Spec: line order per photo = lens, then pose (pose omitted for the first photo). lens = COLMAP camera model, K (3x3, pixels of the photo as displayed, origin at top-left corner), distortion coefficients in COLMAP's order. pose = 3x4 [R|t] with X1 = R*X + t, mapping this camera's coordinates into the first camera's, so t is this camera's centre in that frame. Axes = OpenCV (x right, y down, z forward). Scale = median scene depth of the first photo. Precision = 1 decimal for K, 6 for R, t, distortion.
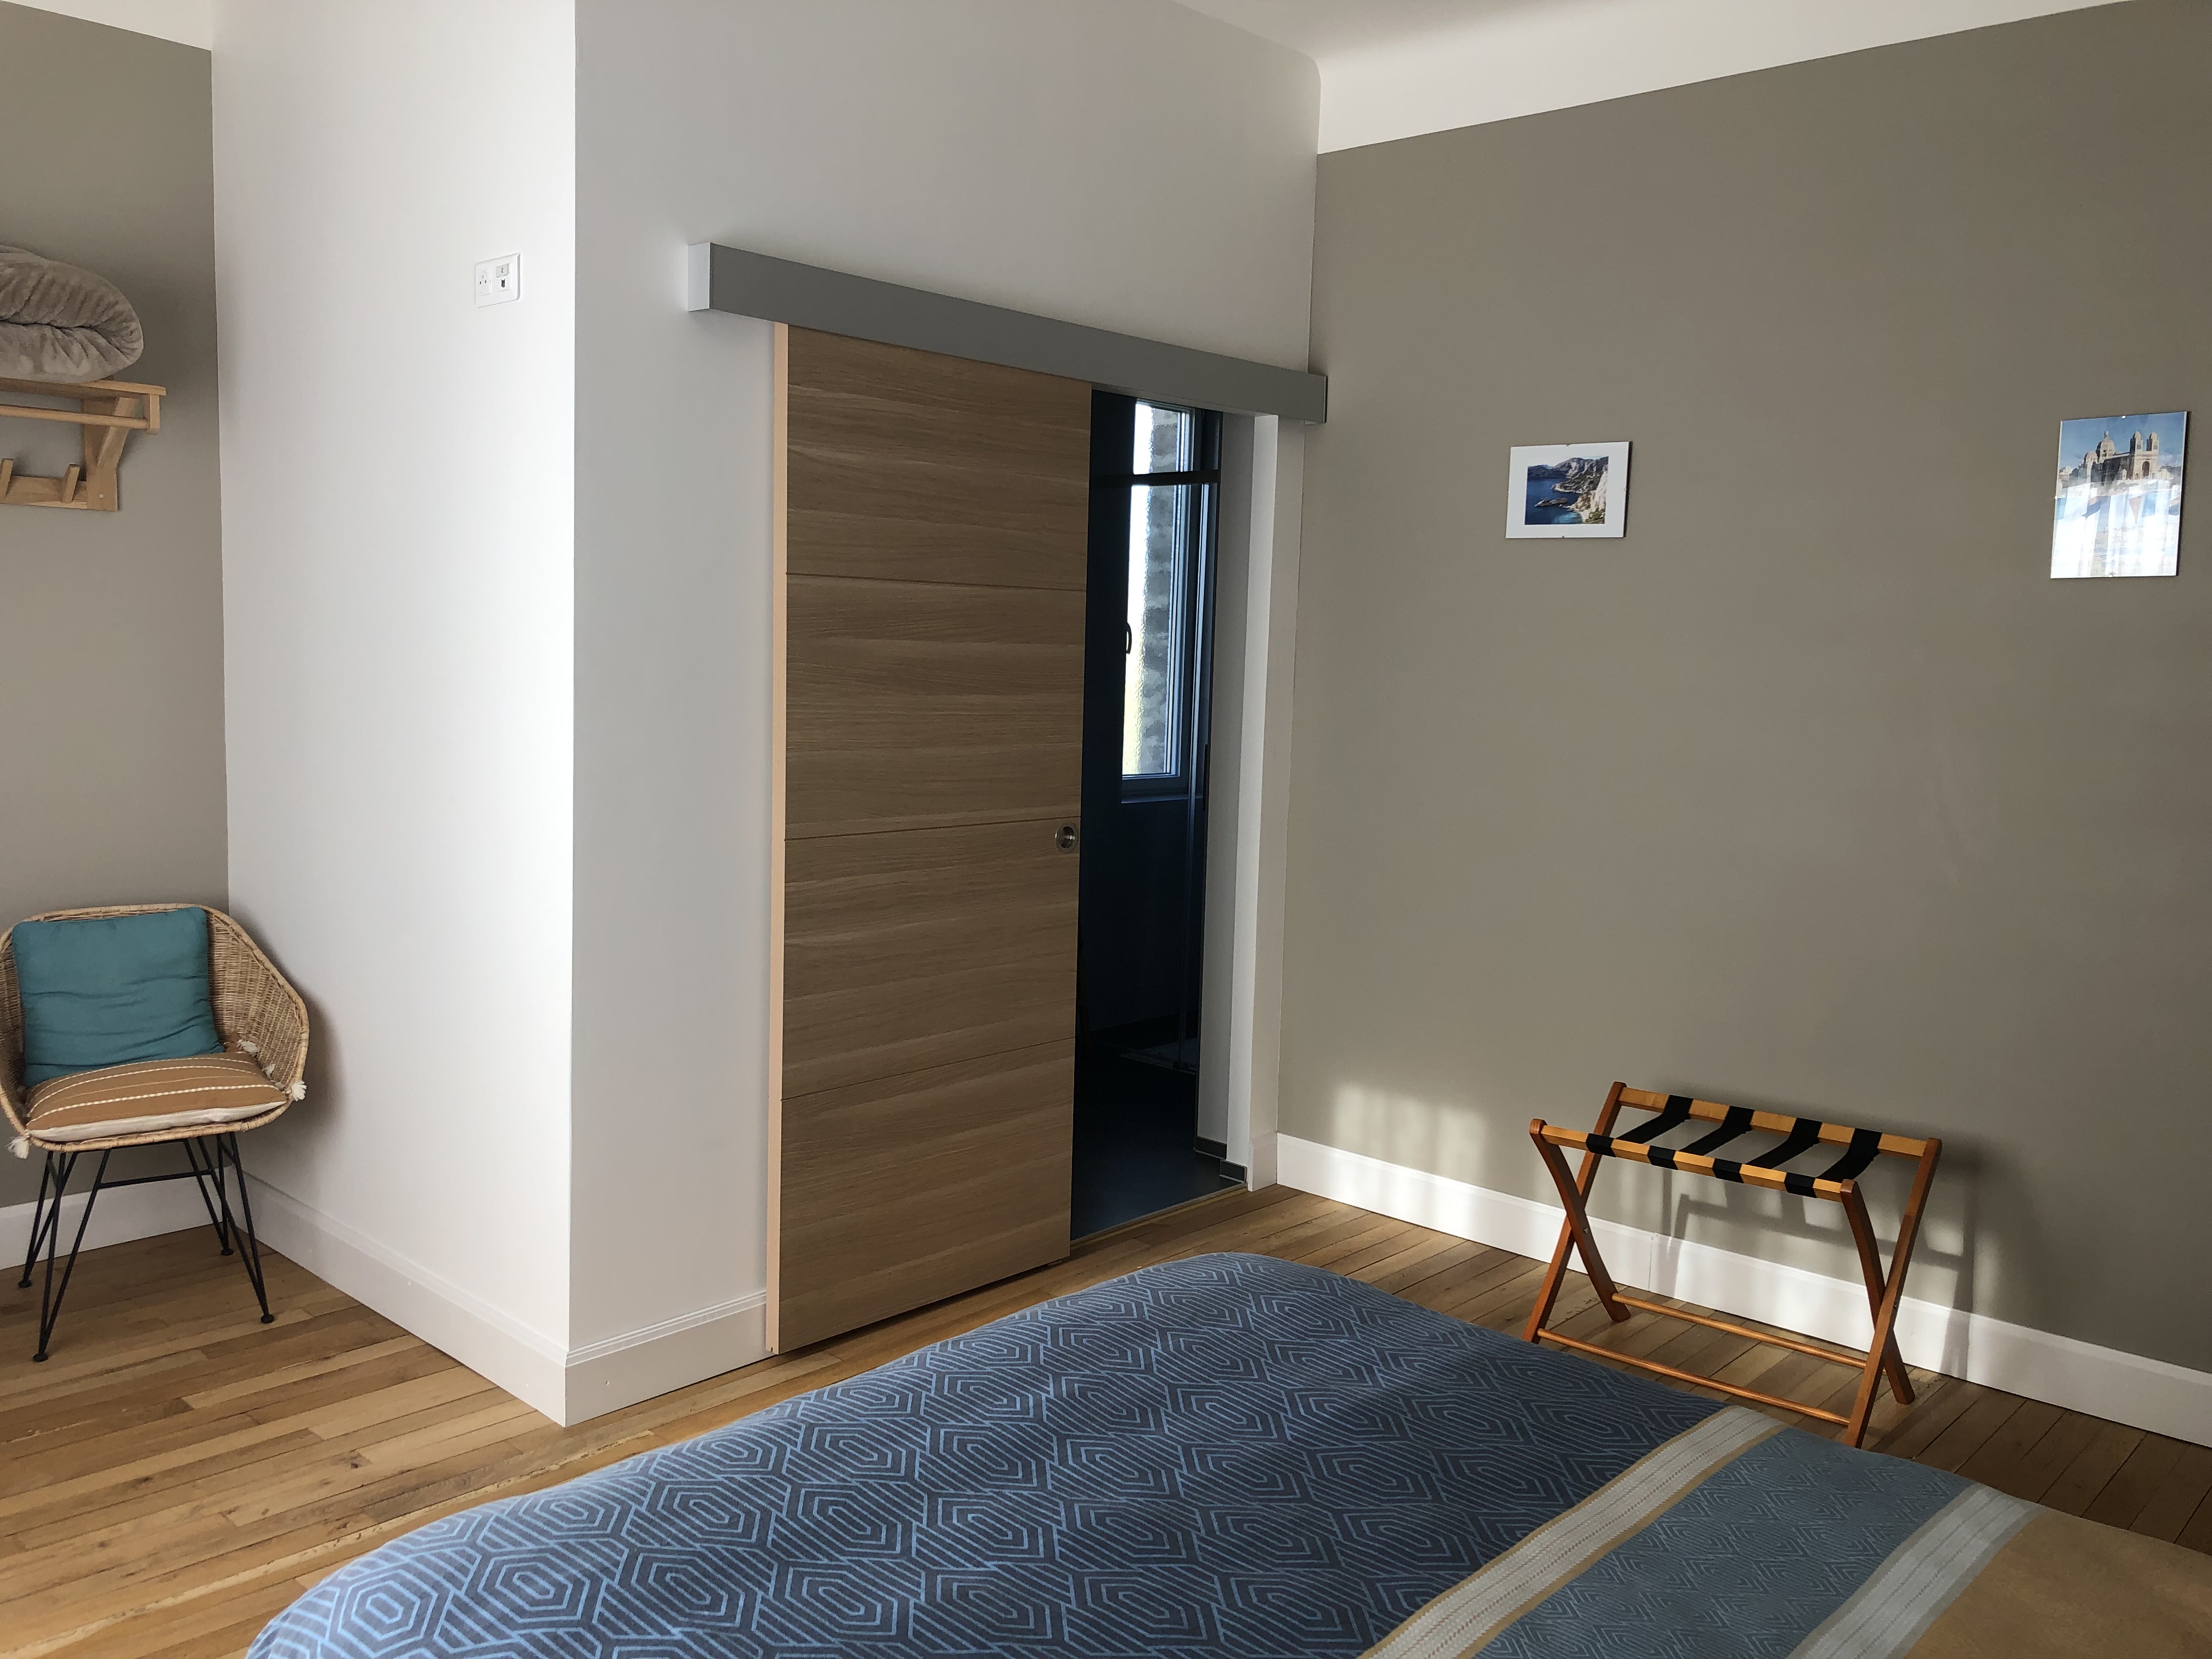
lens RADIAL K [[1797.6, 0, 1106.0], [0, 1797.6, 829.5], [0, 0, 1]] dist [0.022781, -0.001104]
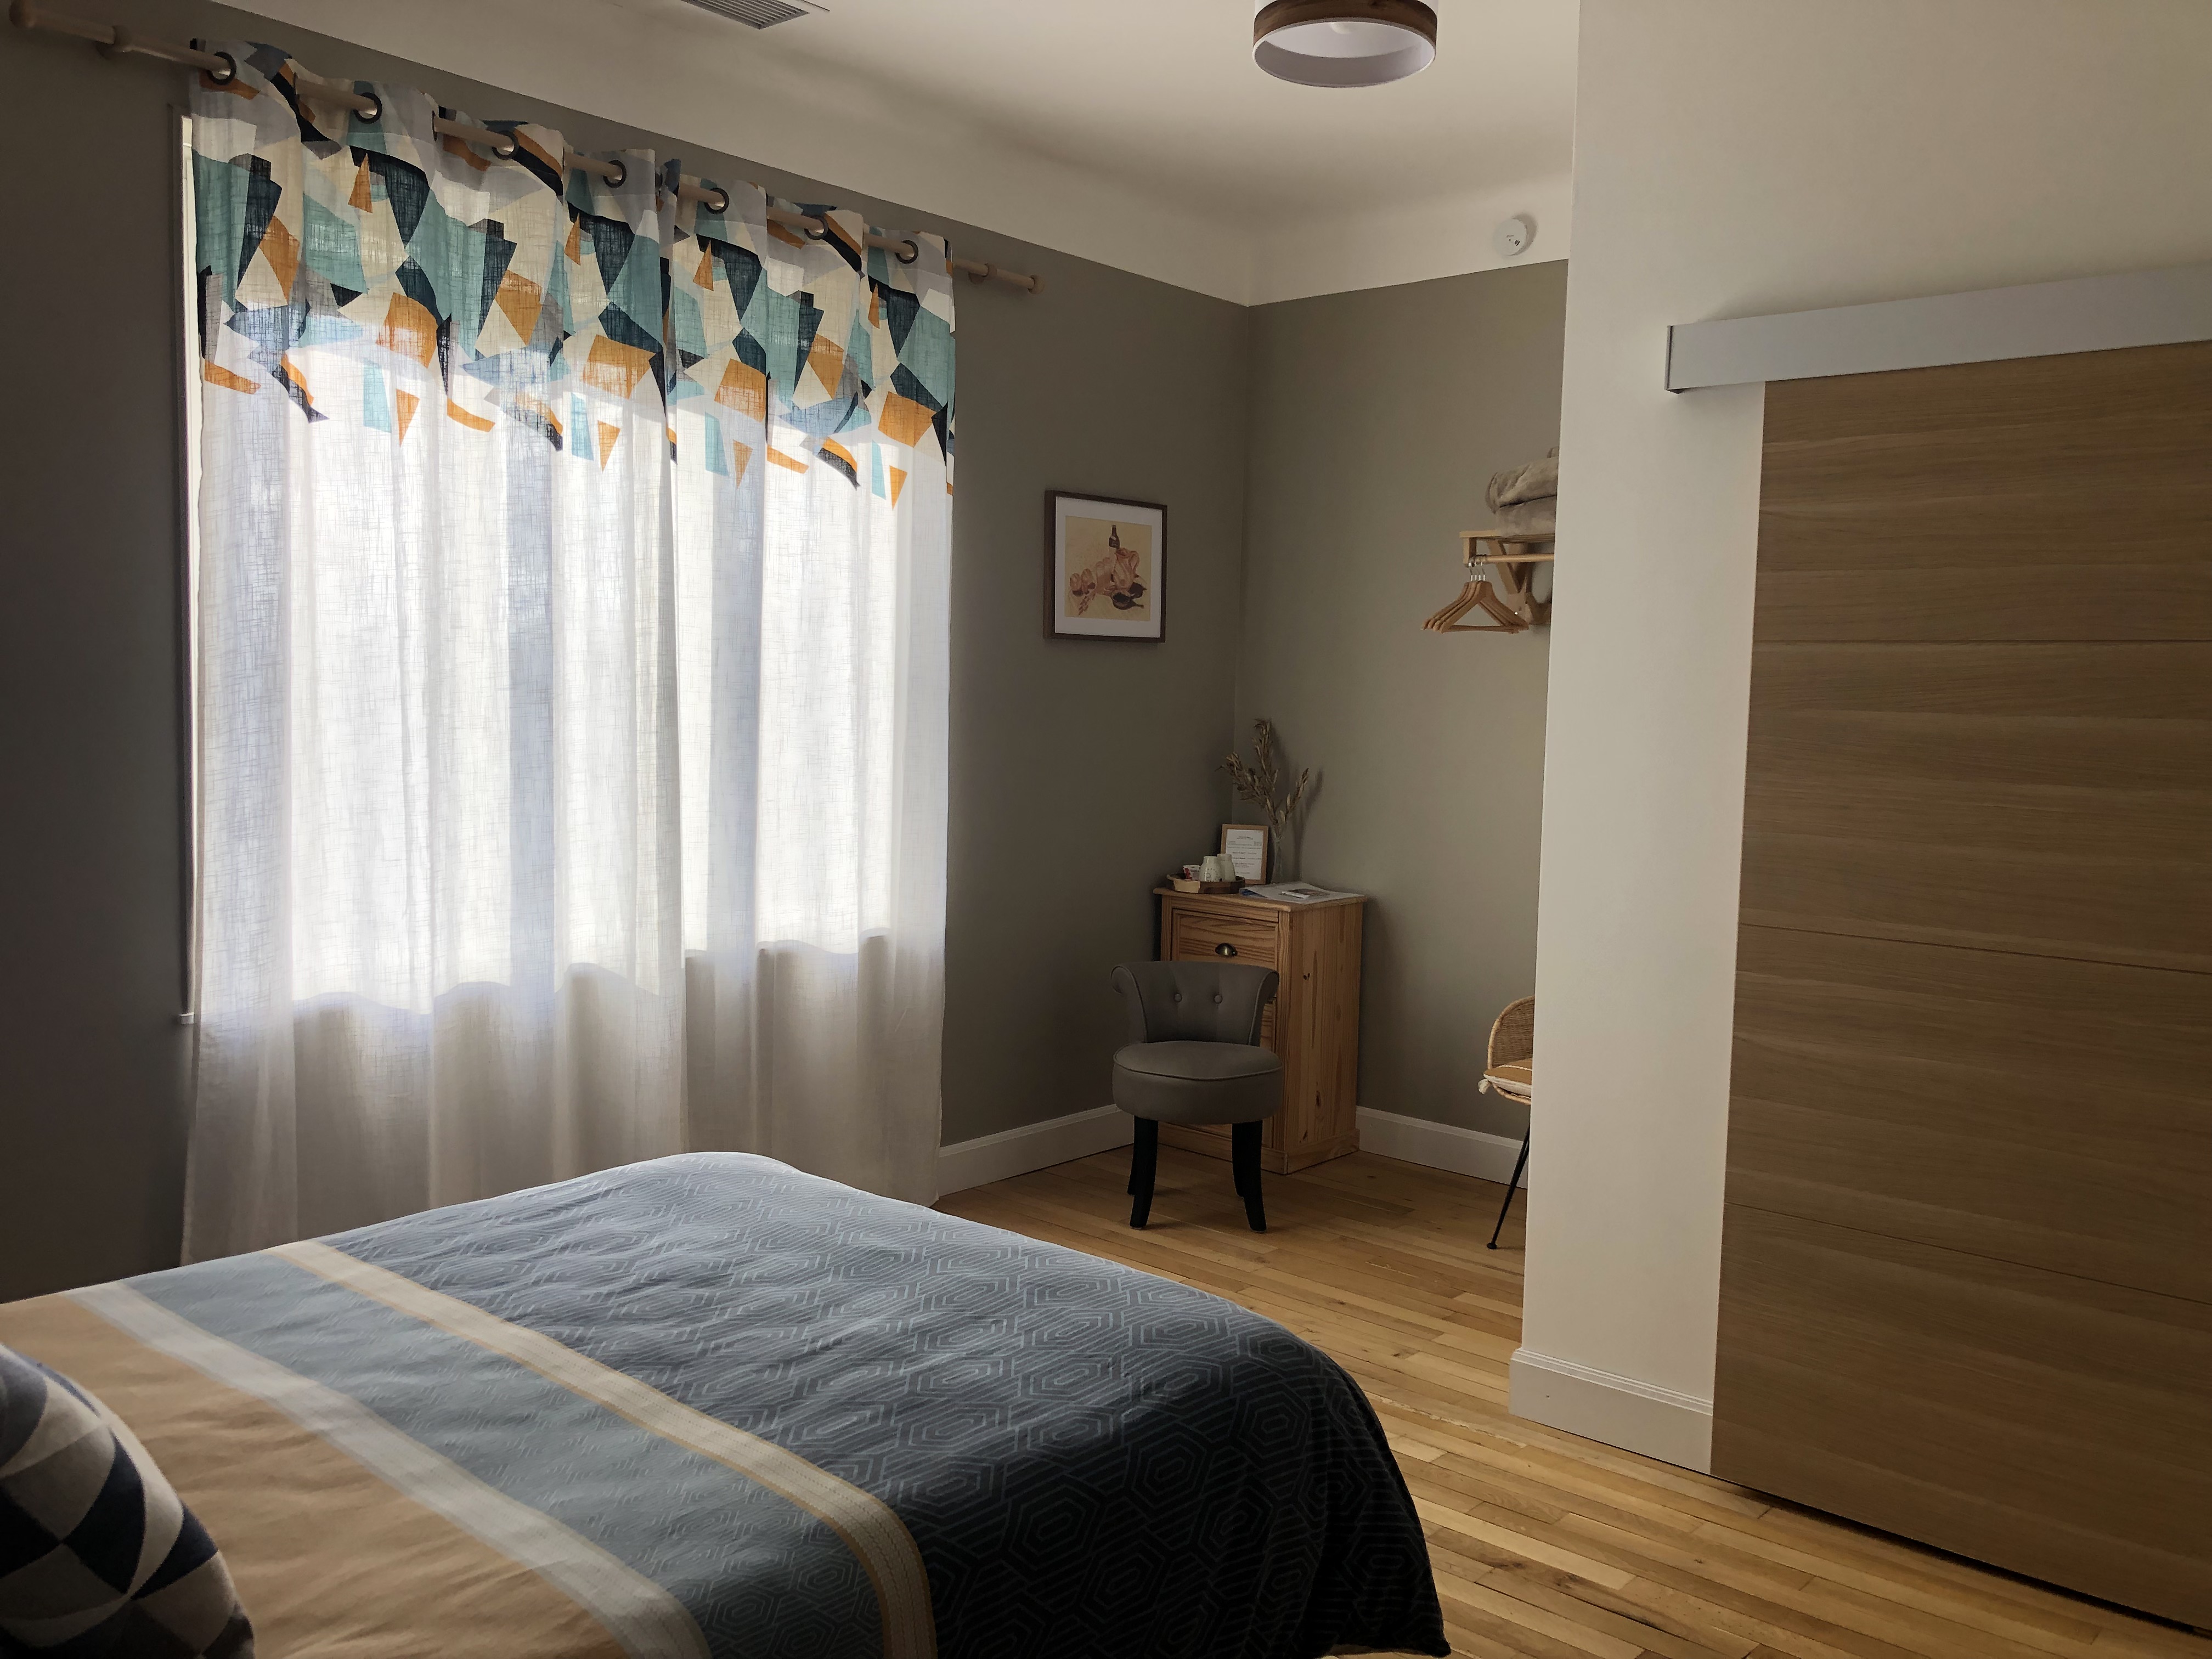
lens RADIAL K [[1797.6, 0, 1106.0], [0, 1797.6, 829.5], [0, 0, 1]] dist [0.022781, -0.001104]
pose [[0.032765, 0.047913, -0.998314, 0.740773], [-0.131797, 0.990335, 0.043205, -0.039363], [0.990735, 0.130159, 0.038763, 0.621389]]
